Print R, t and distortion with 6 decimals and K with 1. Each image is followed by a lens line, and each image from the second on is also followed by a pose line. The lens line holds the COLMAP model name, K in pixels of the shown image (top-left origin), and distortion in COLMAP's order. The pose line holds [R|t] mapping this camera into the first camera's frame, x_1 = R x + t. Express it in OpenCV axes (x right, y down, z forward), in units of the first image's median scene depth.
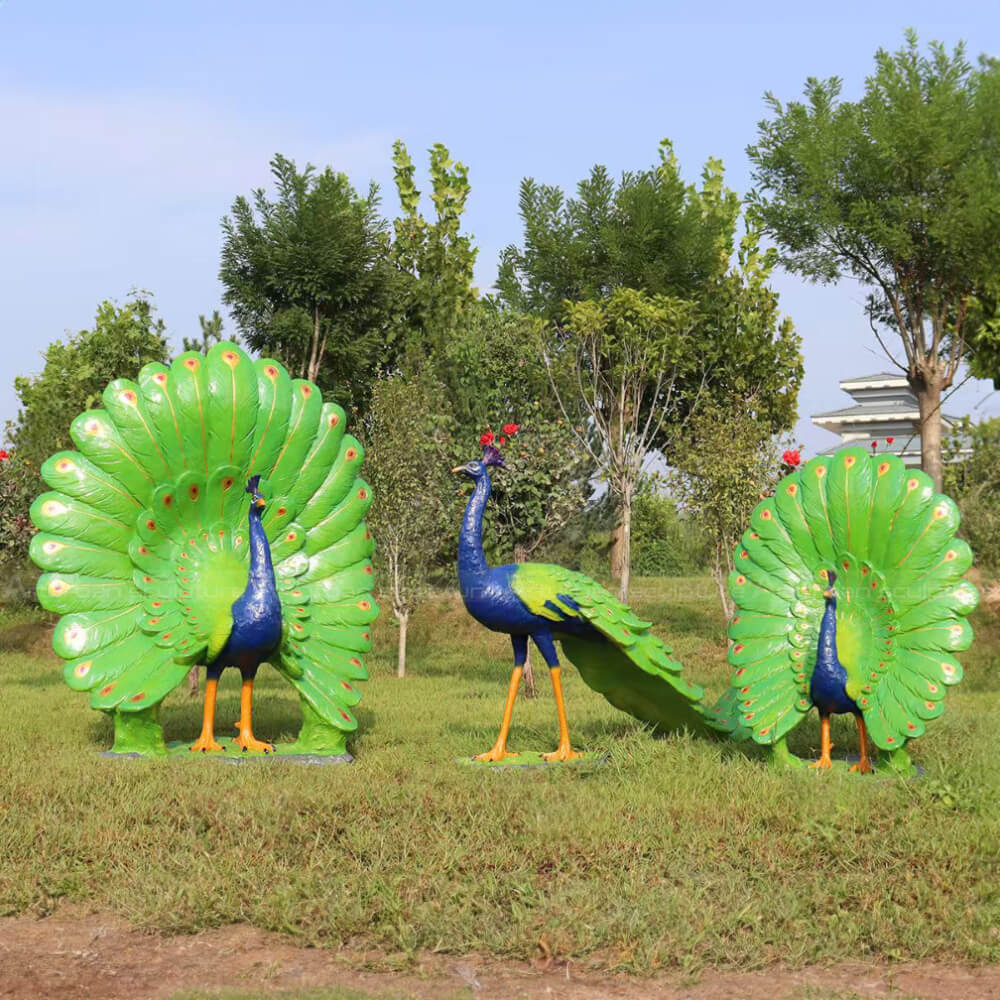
lens RADIAL K [[1311.2, 0, 463.9], [0, 1311.2, 511.5], [0, 0, 1]] dist [-0.115395, 0.000000]
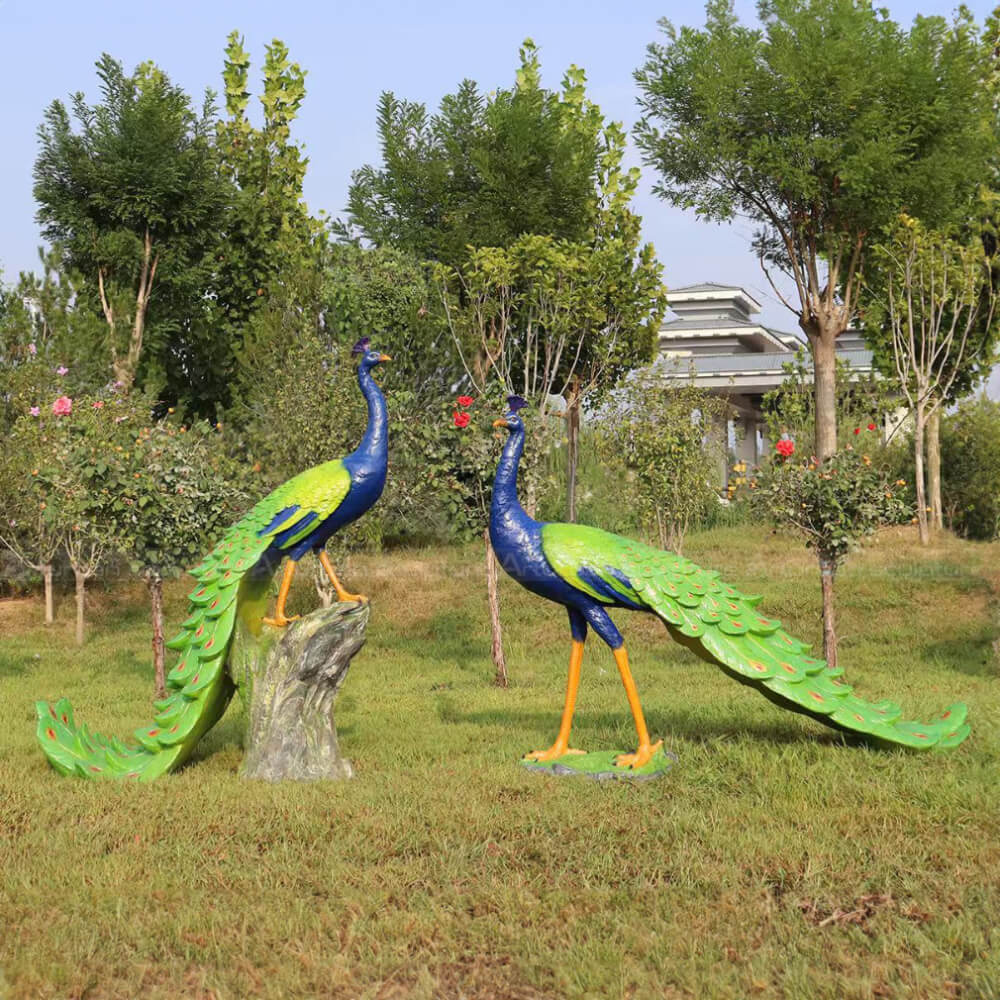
lens RADIAL K [[1528.9, 0, 439.3], [0, 1528.9, 434.5], [0, 0, 1]] dist [-0.115014, 0.000000]
pose [[0.987434, -0.001375, 0.158027, -0.089053], [0.000523, 0.999985, 0.005431, -0.025975], [-0.158032, -0.005280, 0.987420, -0.053526]]
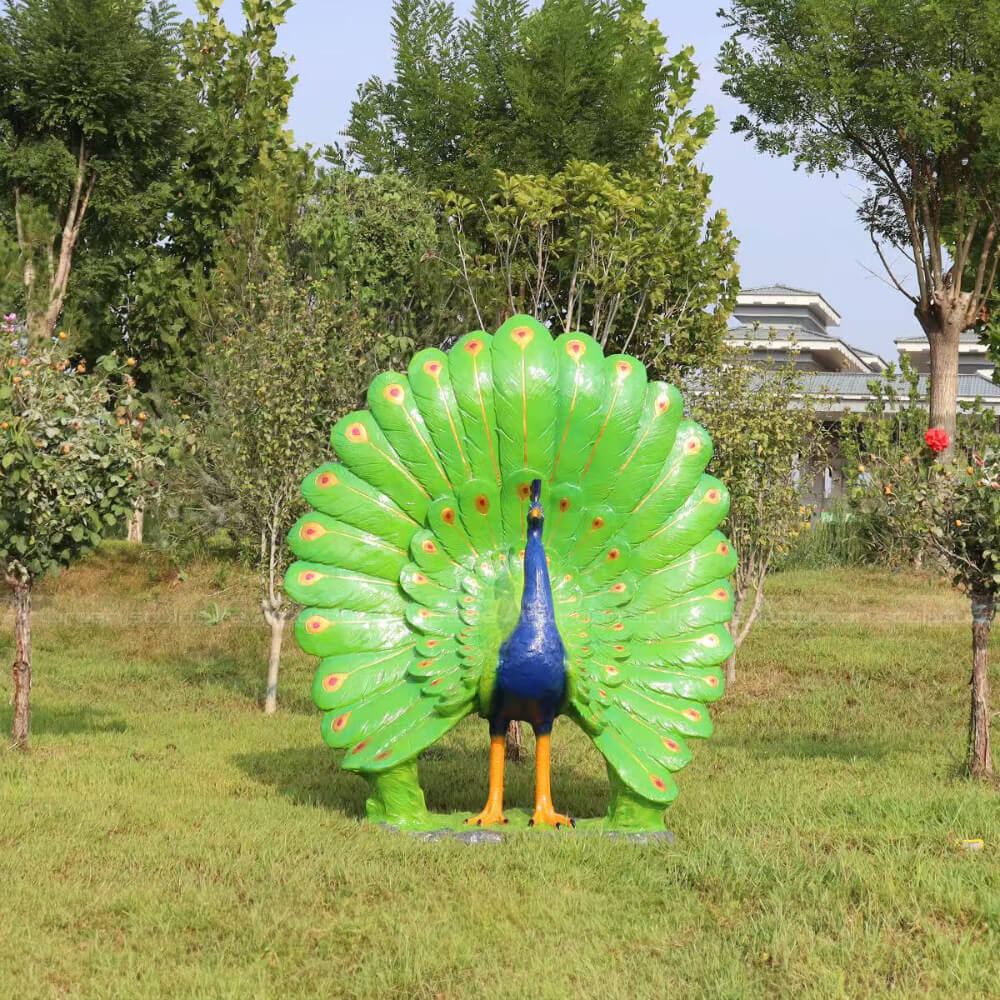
lens RADIAL K [[1814.6, 0, 543.5], [0, 1814.6, 442.3], [0, 0, 1]] dist [-0.135069, 0.000000]
pose [[0.975473, 0.058466, 0.212211, -0.074311], [-0.058472, 0.998269, -0.006252, -0.009524], [-0.212209, -0.006310, 0.977204, 0.038015]]
